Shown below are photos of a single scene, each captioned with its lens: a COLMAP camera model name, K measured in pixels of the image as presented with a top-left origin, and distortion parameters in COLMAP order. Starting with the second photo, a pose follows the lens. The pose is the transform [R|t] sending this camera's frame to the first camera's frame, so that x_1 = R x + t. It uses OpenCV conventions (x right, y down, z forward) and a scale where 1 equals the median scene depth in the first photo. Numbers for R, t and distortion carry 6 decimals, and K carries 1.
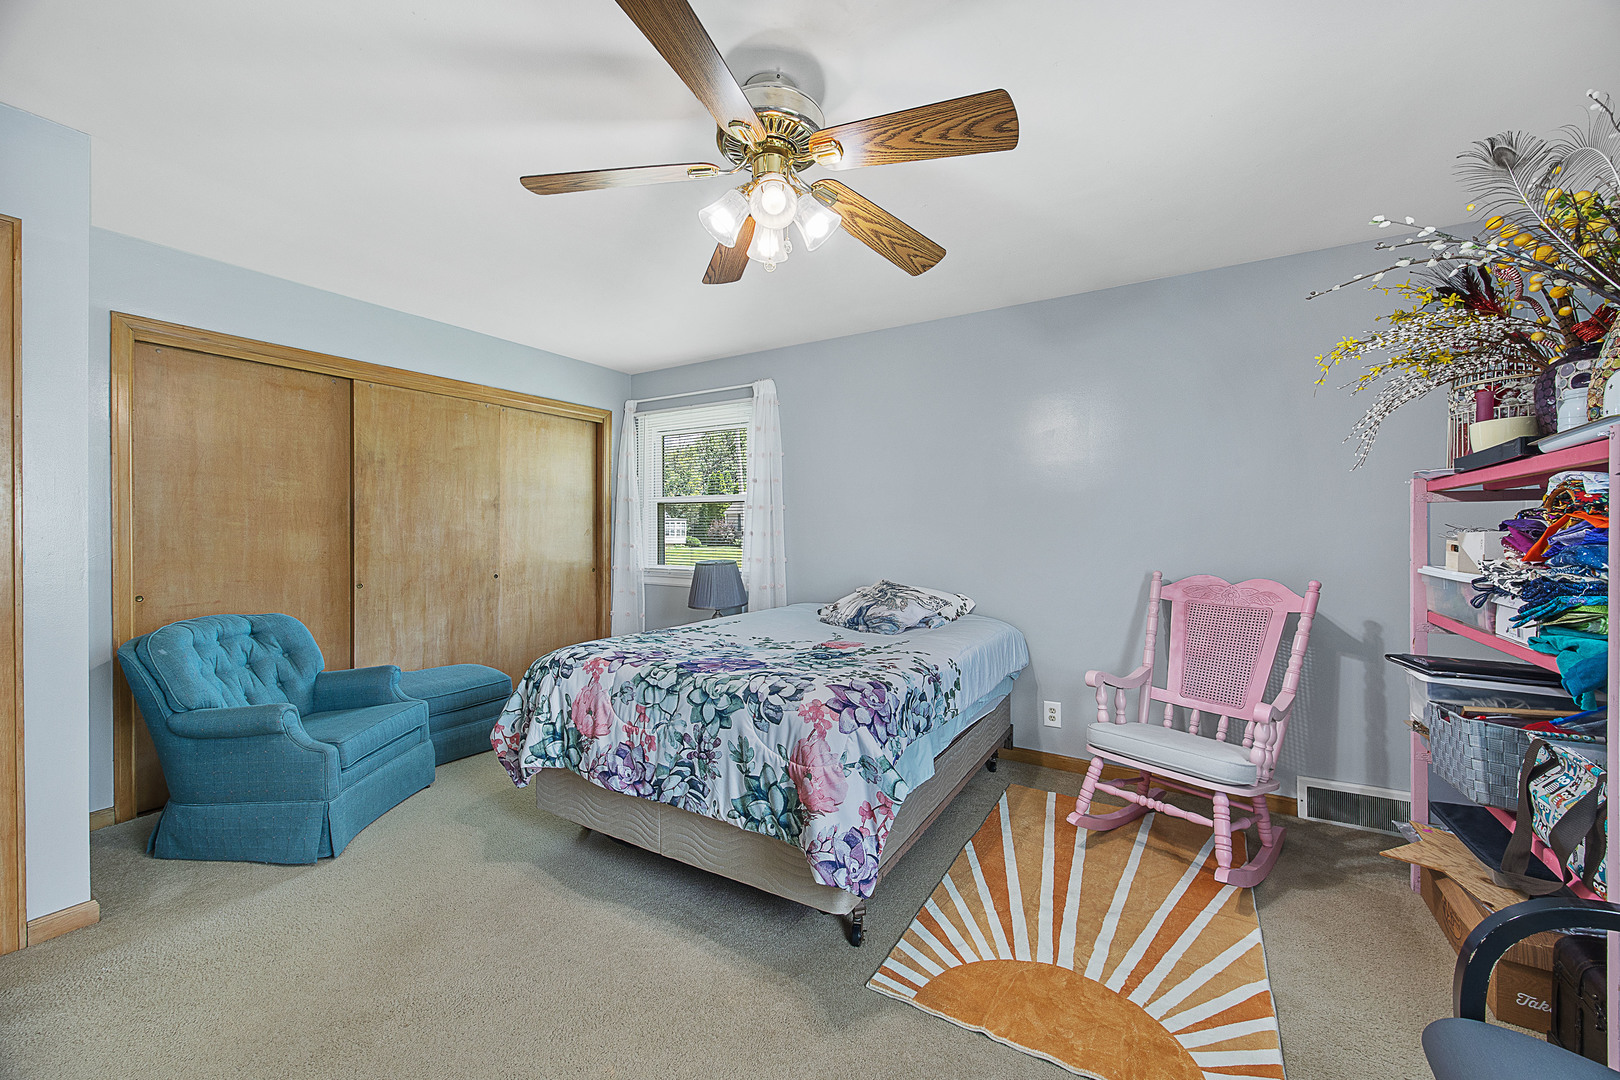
lens RADIAL K [[627.3, 0, 817.7], [0, 627.3, 532.5], [0, 0, 1]] dist [-0.001979, 0.000057]
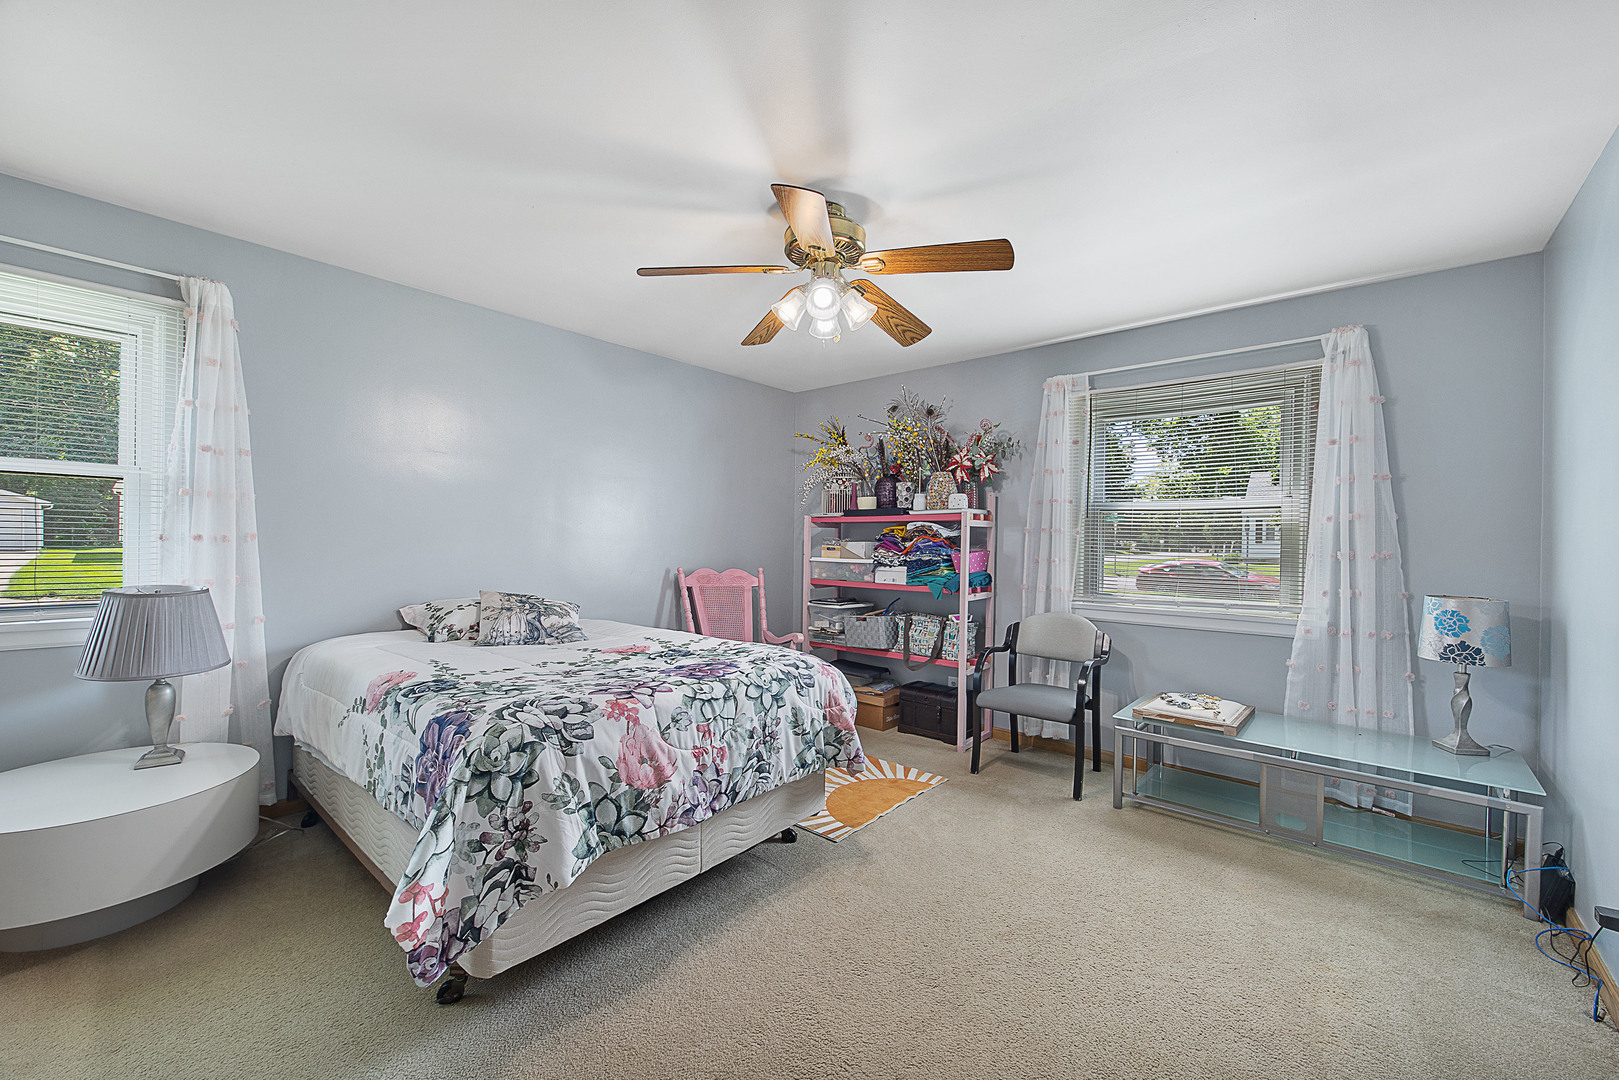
lens RADIAL K [[626.9, 0, 818.3], [0, 626.9, 542.6], [0, 0, 1]] dist [-0.001979, 0.000057]
pose [[0.159054, -0.001765, 0.987268, -1.253322], [-0.010692, 0.999937, 0.003511, -0.005382], [-0.987212, -0.011115, 0.159025, 0.712338]]
